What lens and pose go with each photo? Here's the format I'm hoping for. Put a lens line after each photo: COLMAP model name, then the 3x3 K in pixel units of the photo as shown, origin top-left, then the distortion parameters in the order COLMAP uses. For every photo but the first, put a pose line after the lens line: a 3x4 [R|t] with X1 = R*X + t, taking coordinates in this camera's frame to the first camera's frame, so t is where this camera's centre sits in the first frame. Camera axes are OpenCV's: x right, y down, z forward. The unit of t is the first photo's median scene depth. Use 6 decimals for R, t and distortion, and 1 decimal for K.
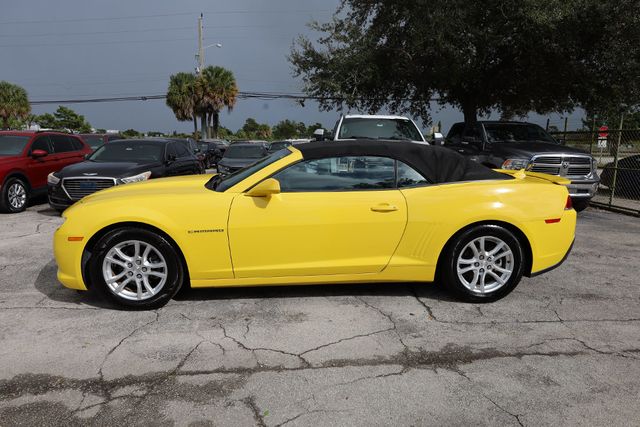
lens RADIAL K [[411.0, 0, 322.3], [0, 411.0, 222.9], [0, 0, 1]] dist [0.007292, -0.006029]
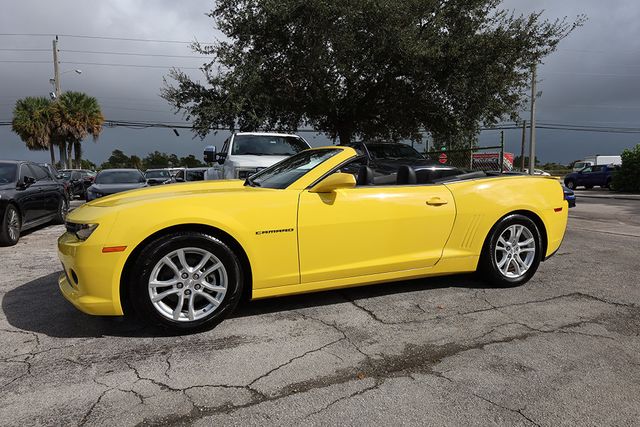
lens RADIAL K [[393.9, 0, 319.7], [0, 393.9, 218.3], [0, 0, 1]] dist [-0.000350, 0.003787]
pose [[0.954424, -0.048436, 0.294497, -0.102078], [0.071843, 0.995014, -0.069180, 0.050566], [-0.289678, 0.087185, 0.953145, 0.168570]]
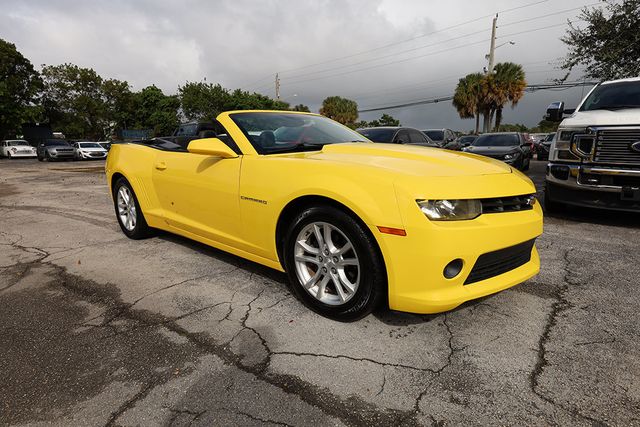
lens RADIAL K [[353.5, 0, 322.2], [0, 353.5, 214.5], [0, 0, 1]] dist [-0.000090, 0.003307]
pose [[0.744377, 0.118771, -0.657113, 0.328655], [-0.110553, 0.992395, 0.054138, 0.013075], [0.658545, 0.032347, 0.751846, 0.434342]]
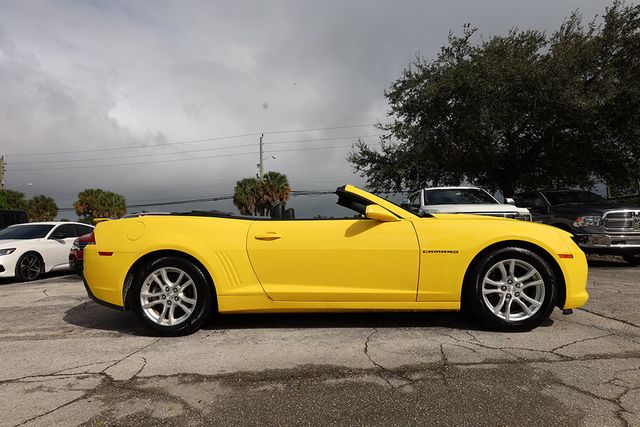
lens RADIAL K [[353.5, 0, 321.9], [0, 353.5, 217.1], [0, 0, 1]] dist [-0.000090, 0.003307]
pose [[0.996708, -0.038249, -0.071487, -0.436972], [0.020086, 0.970730, -0.239332, 0.151968], [0.078549, 0.237108, 0.968303, 0.002716]]
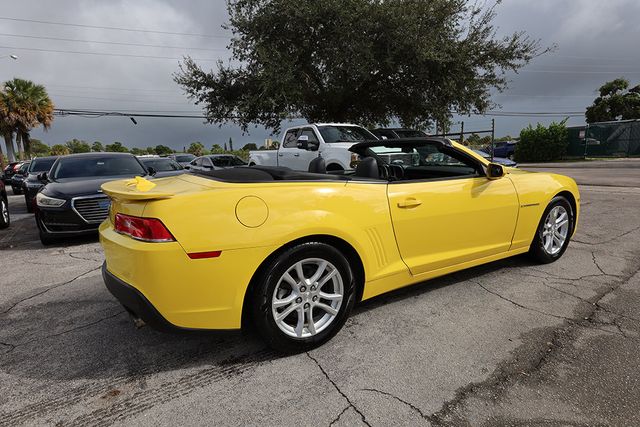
lens RADIAL K [[353.5, 0, 320.9], [0, 353.5, 216.7], [0, 0, 1]] dist [-0.000090, 0.003307]
pose [[0.865627, -0.131164, 0.483203, -1.158209], [0.142540, 0.989700, 0.013298, -0.024610], [-0.479970, 0.057365, 0.875407, 0.304504]]
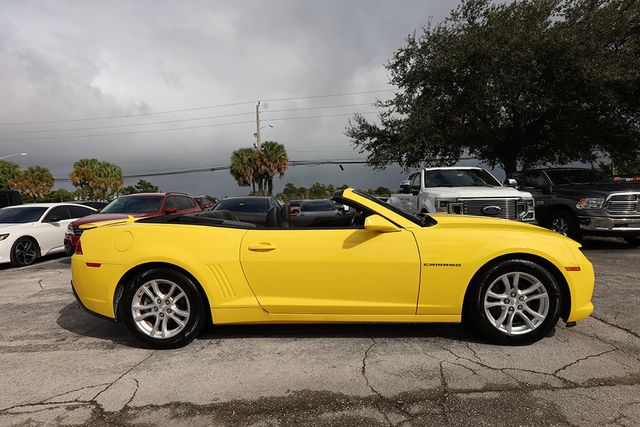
lens RADIAL K [[353.5, 0, 321.1], [0, 353.5, 215.8], [0, 0, 1]] dist [-0.000090, 0.003307]
pose [[0.996631, -0.036055, -0.073664, -0.430898], [0.024481, 0.988019, -0.152376, 0.042057], [0.078275, 0.150059, 0.985574, 0.026669]]
